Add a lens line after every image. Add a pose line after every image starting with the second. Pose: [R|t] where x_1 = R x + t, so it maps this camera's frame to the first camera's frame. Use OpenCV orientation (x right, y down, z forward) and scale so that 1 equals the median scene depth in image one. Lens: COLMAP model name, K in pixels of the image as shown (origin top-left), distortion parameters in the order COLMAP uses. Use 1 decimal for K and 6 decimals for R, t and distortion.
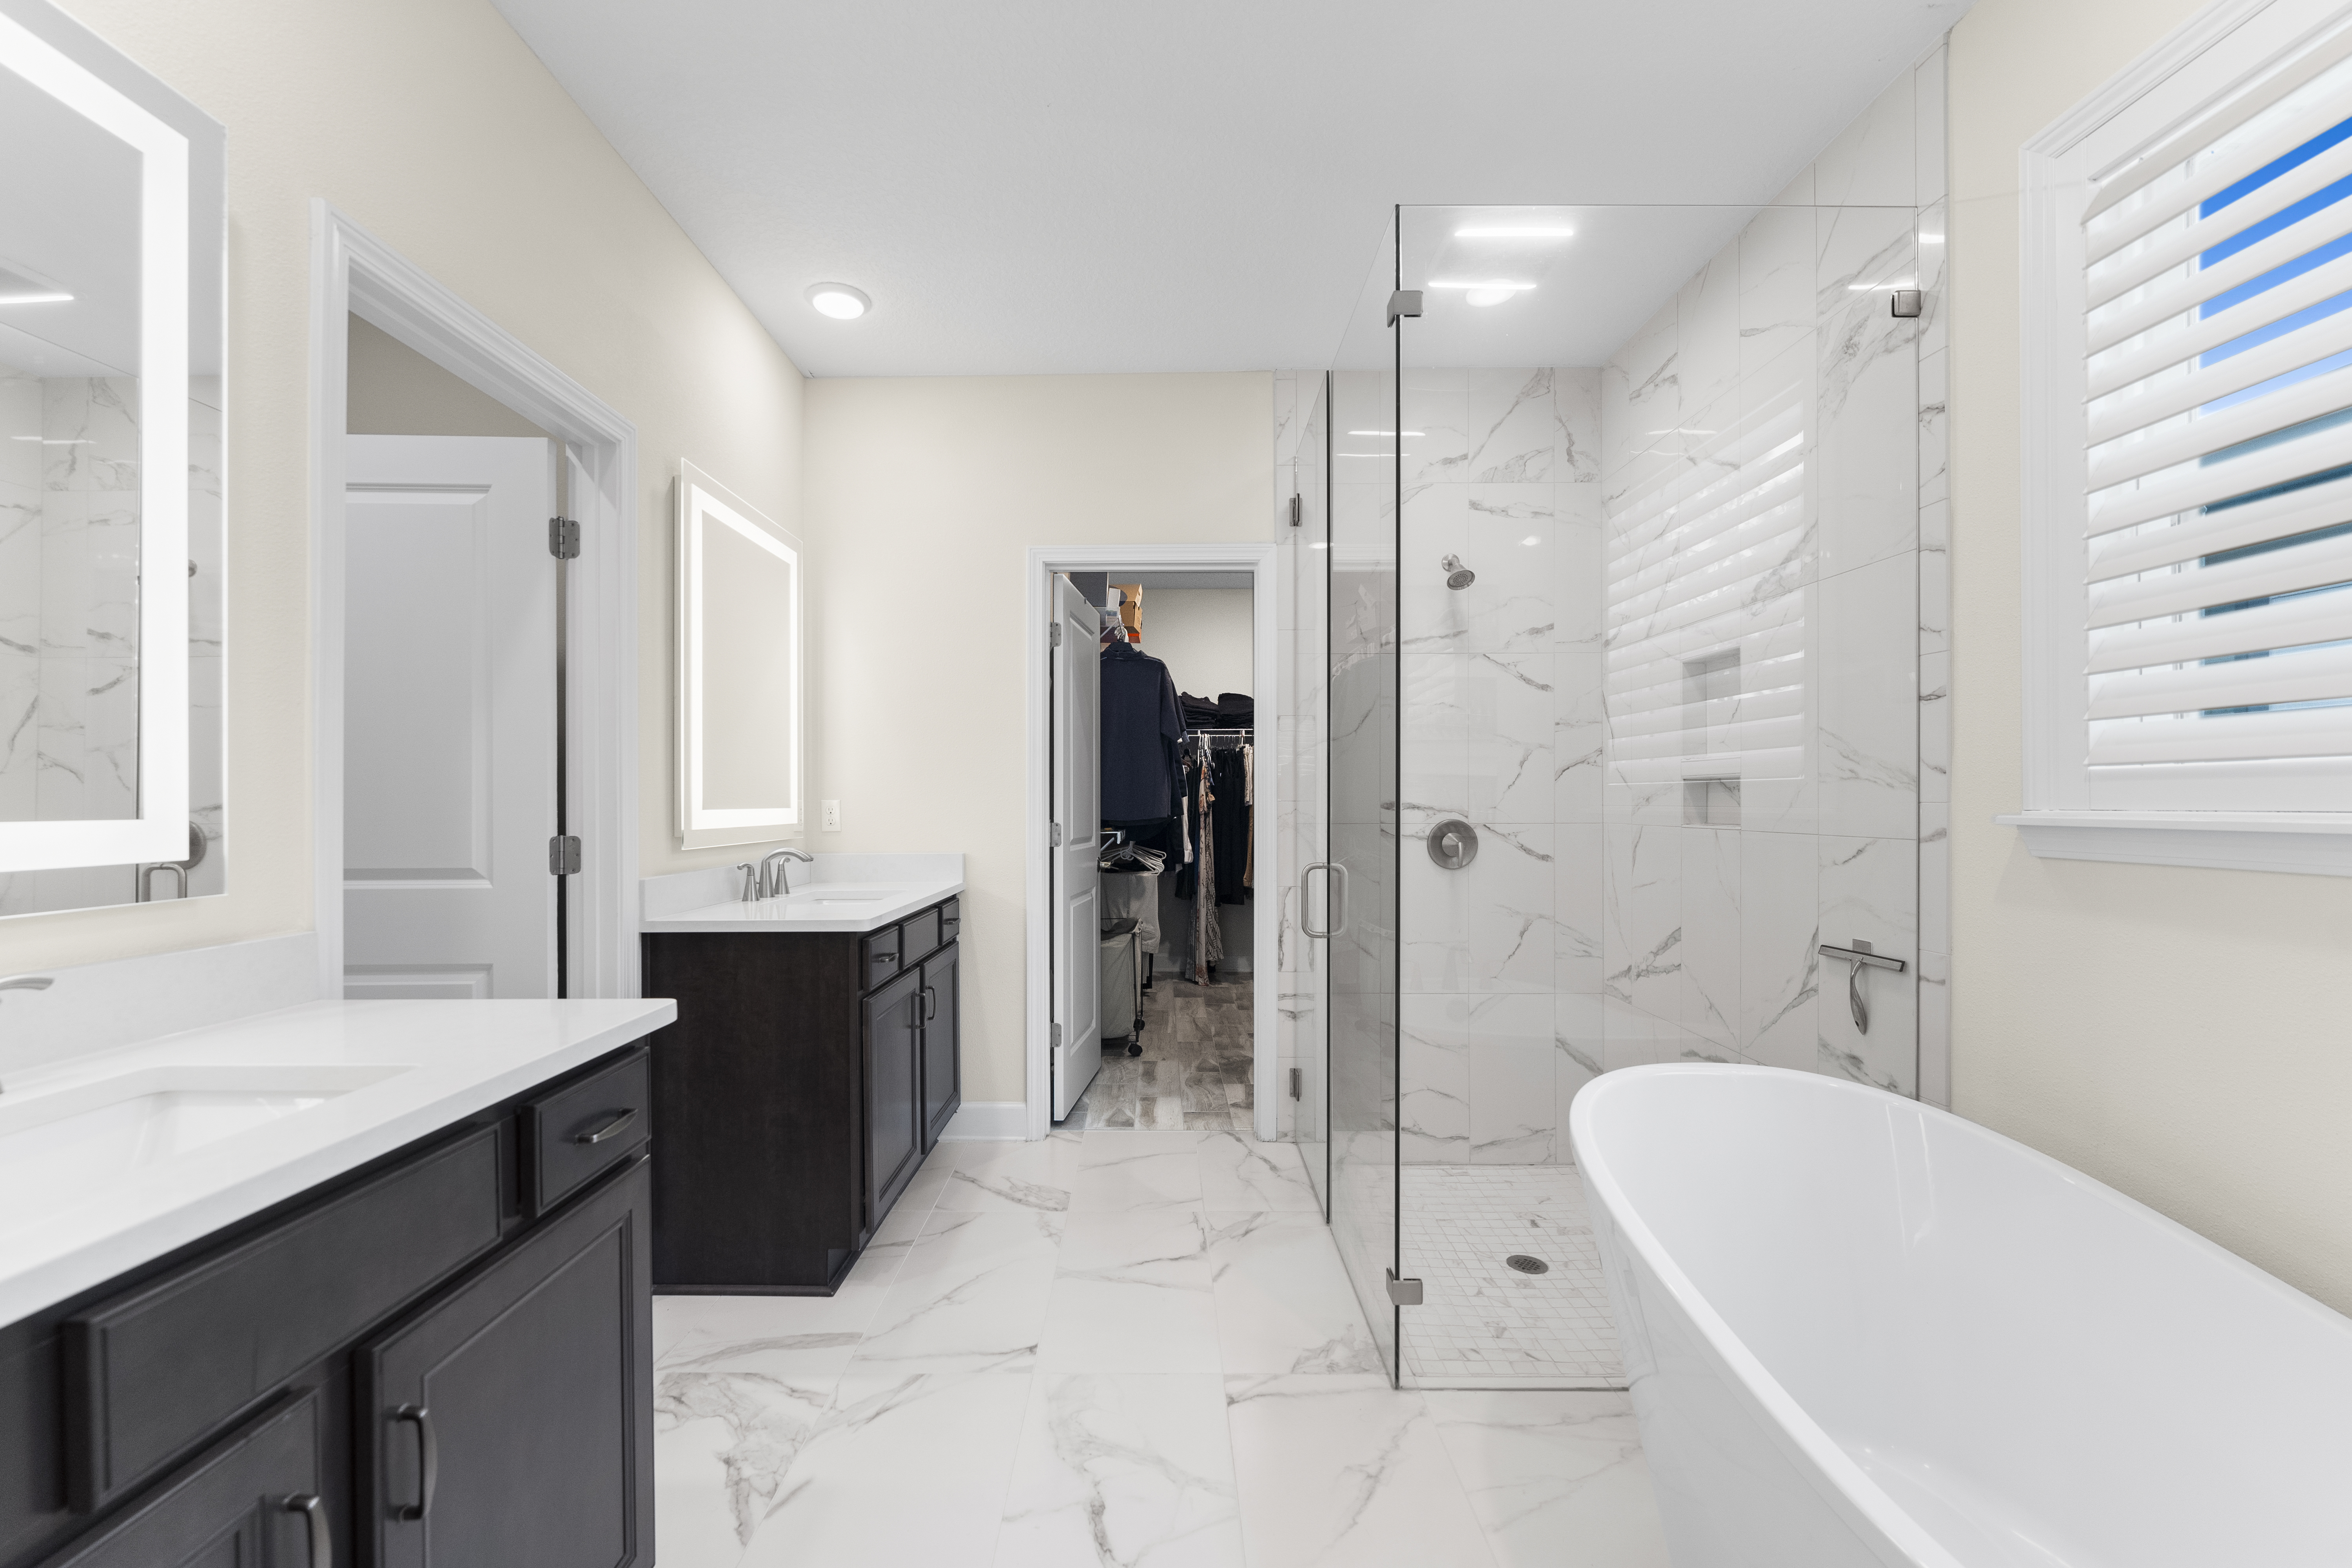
lens RADIAL K [[961.2, 0, 1147.2], [0, 961.2, 804.1], [0, 0, 1]] dist [0.006799, -0.000038]
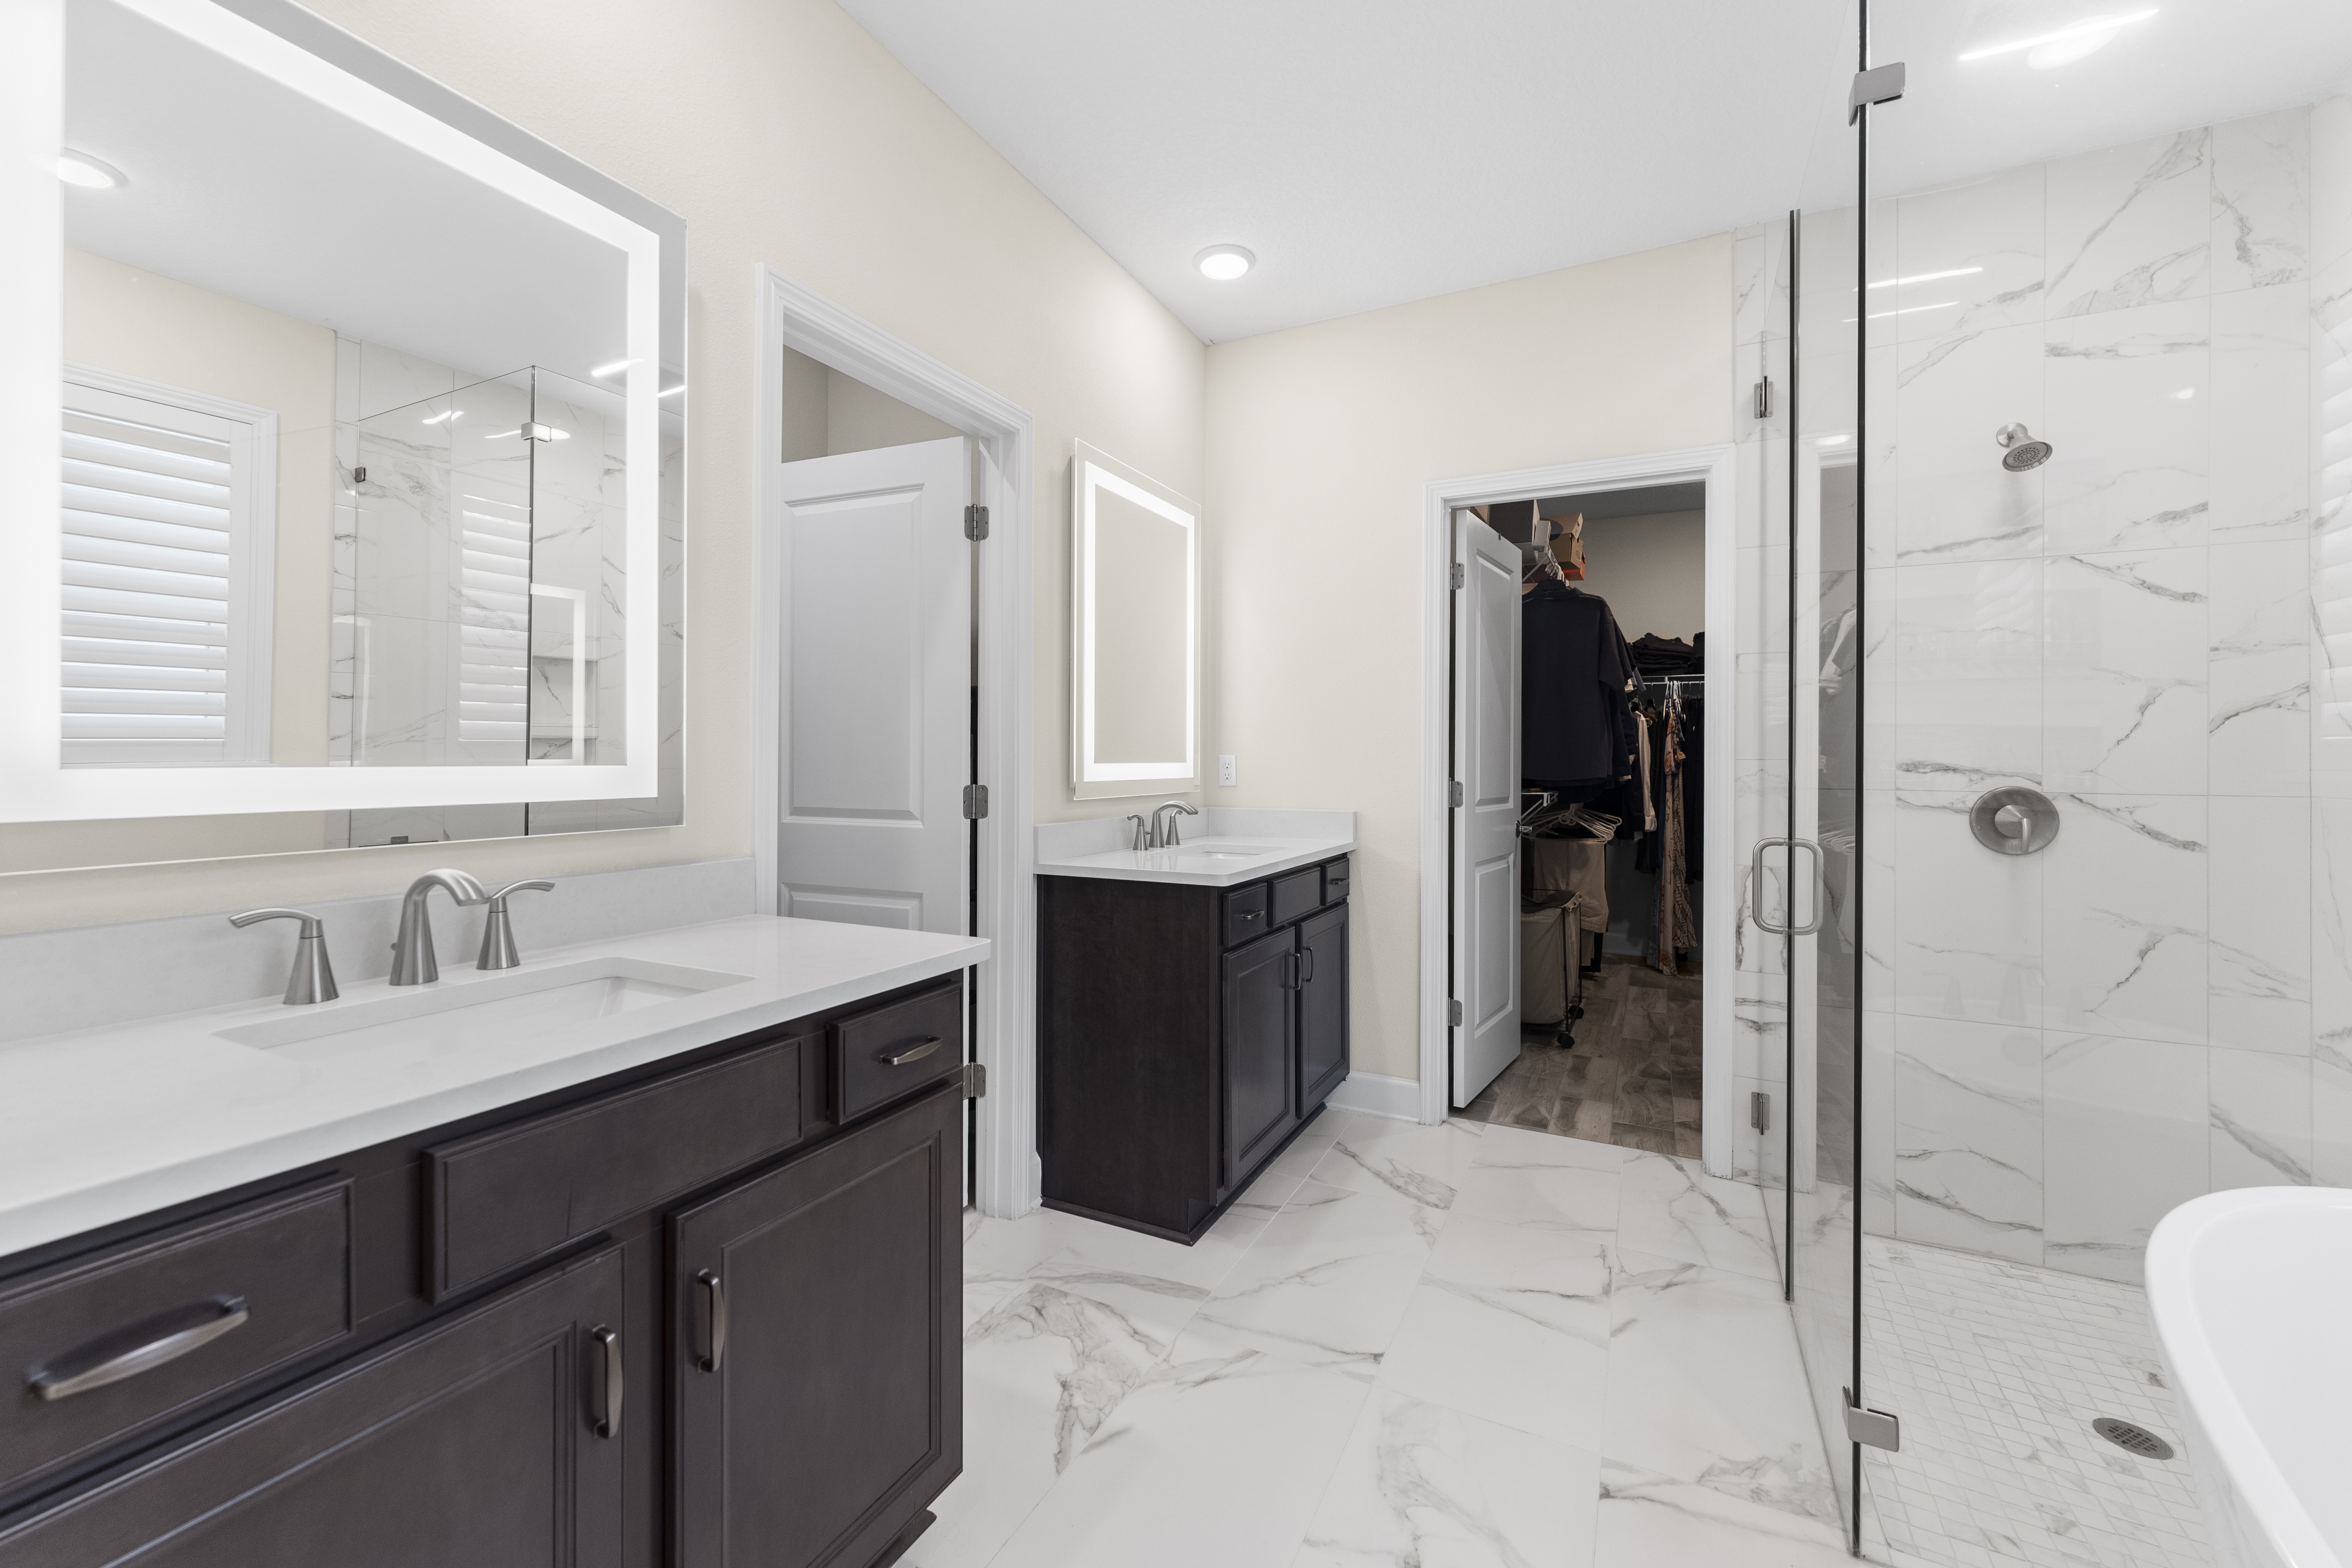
lens RADIAL K [[961.2, 0, 1163.0], [0, 961.2, 756.1], [0, 0, 1]] dist [0.006799, -0.000038]
pose [[0.895354, 0.006424, -0.445310, 0.080875], [-0.008917, 0.999954, -0.003503, 0.001271], [0.445267, 0.007107, 0.895370, 0.070120]]
